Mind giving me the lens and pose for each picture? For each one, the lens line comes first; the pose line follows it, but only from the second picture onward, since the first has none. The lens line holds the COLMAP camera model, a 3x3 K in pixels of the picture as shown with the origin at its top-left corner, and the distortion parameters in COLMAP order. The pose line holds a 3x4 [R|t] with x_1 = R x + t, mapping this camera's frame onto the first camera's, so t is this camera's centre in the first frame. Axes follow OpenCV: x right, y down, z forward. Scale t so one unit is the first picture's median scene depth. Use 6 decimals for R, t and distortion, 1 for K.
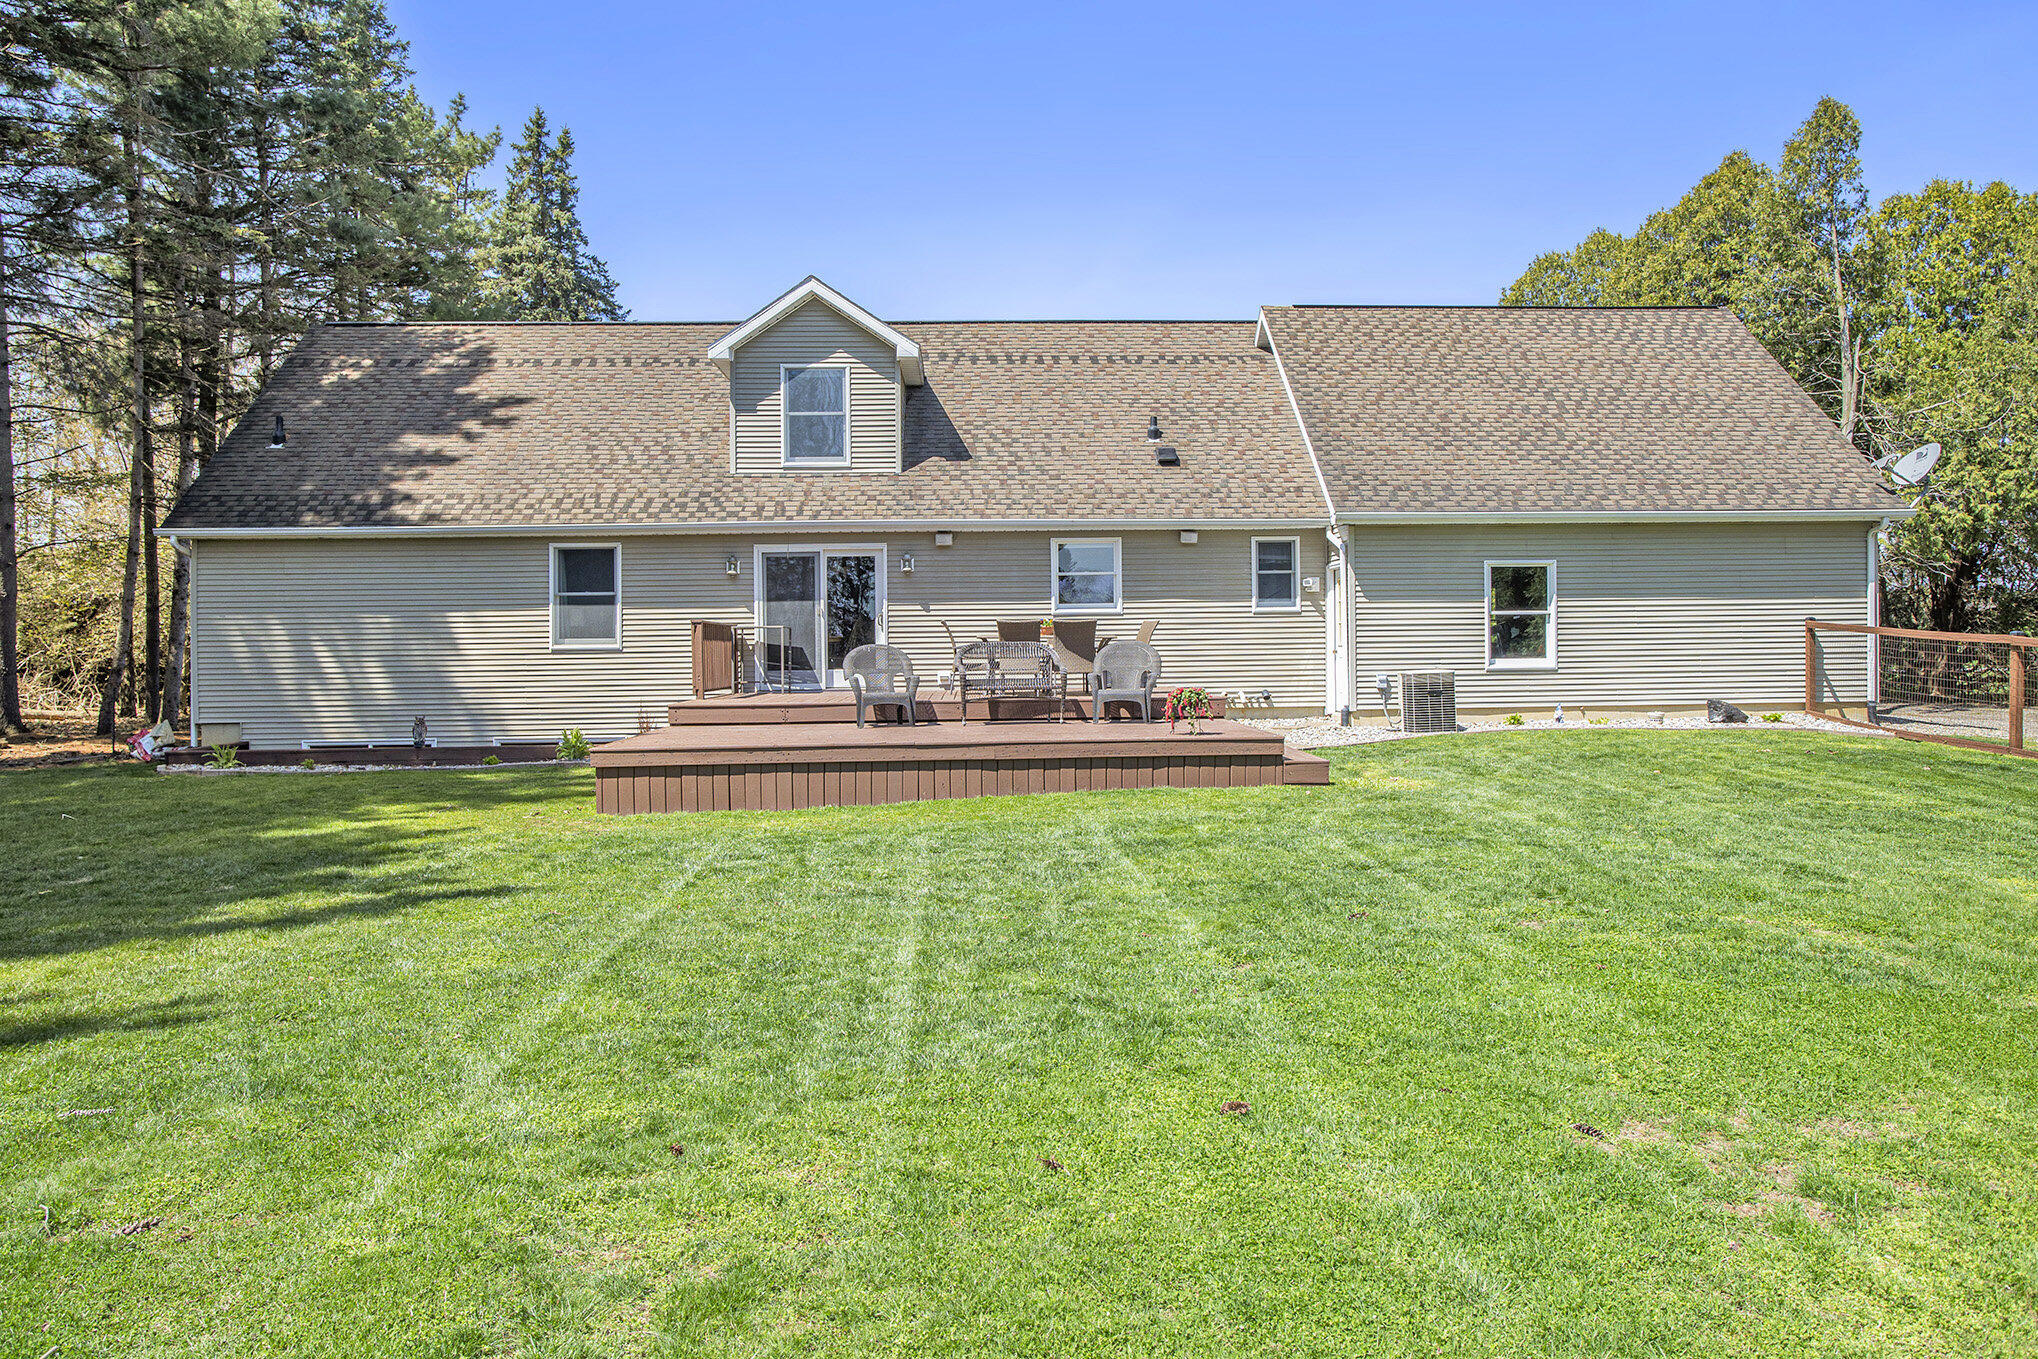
lens RADIAL K [[1464.1, 0, 1018.0], [0, 1464.1, 657.7], [0, 0, 1]] dist [-0.054551, 0.093179]
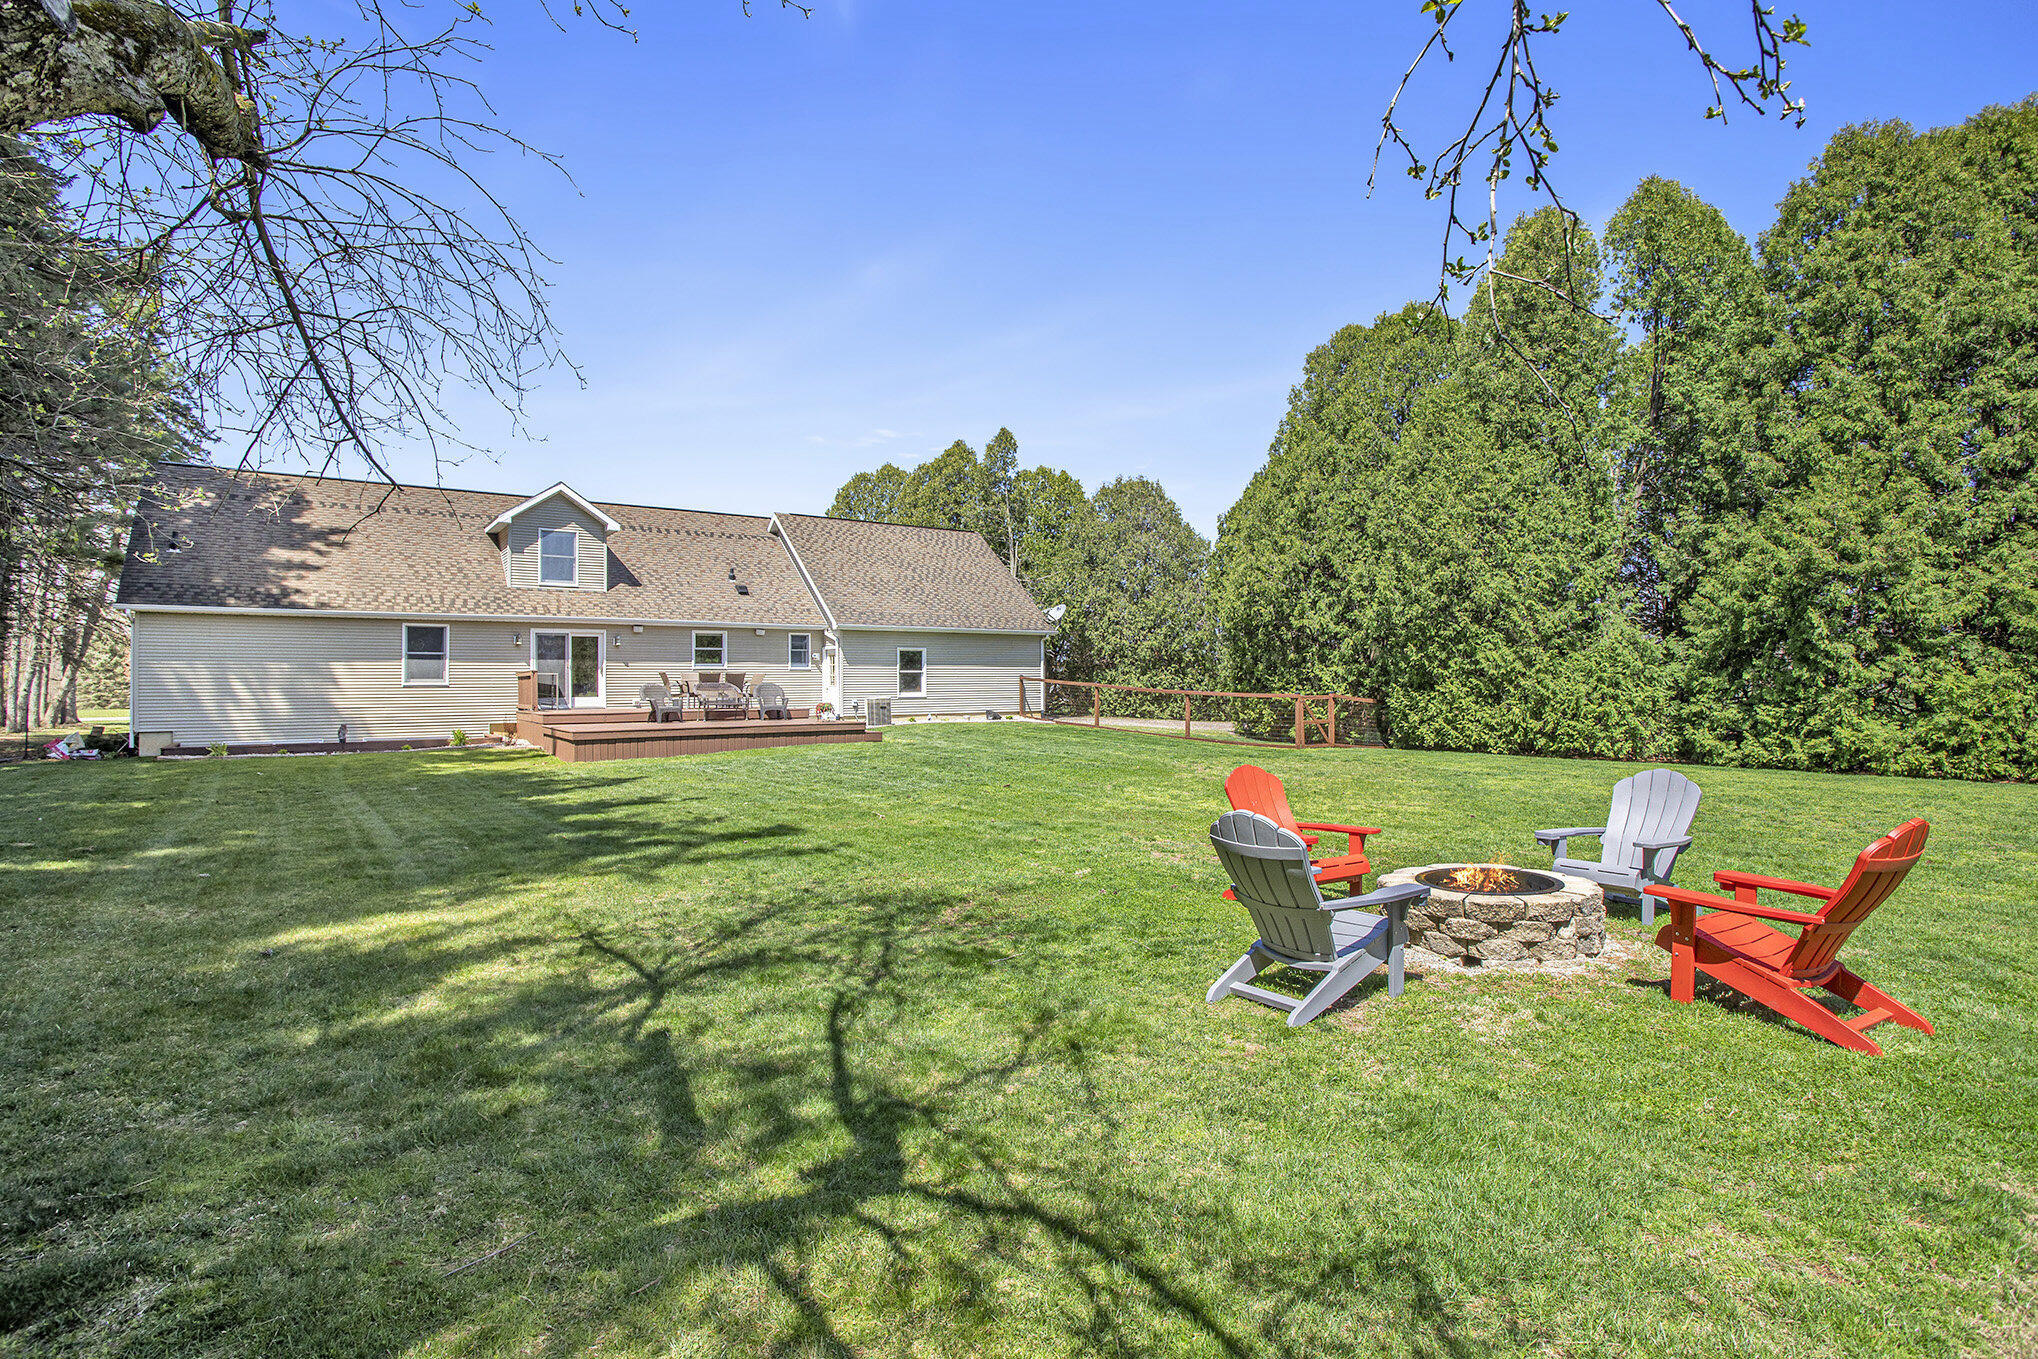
lens RADIAL K [[1018.5, 0, 1019.0], [0, 1018.5, 679.5], [0, 0, 1]] dist [-0.000146, -0.000028]
pose [[0.839059, 0.009578, 0.543956, -0.355764], [-0.000405, 0.999856, -0.016982, 0.007520], [-0.544041, 0.014028, 0.838942, -0.384392]]
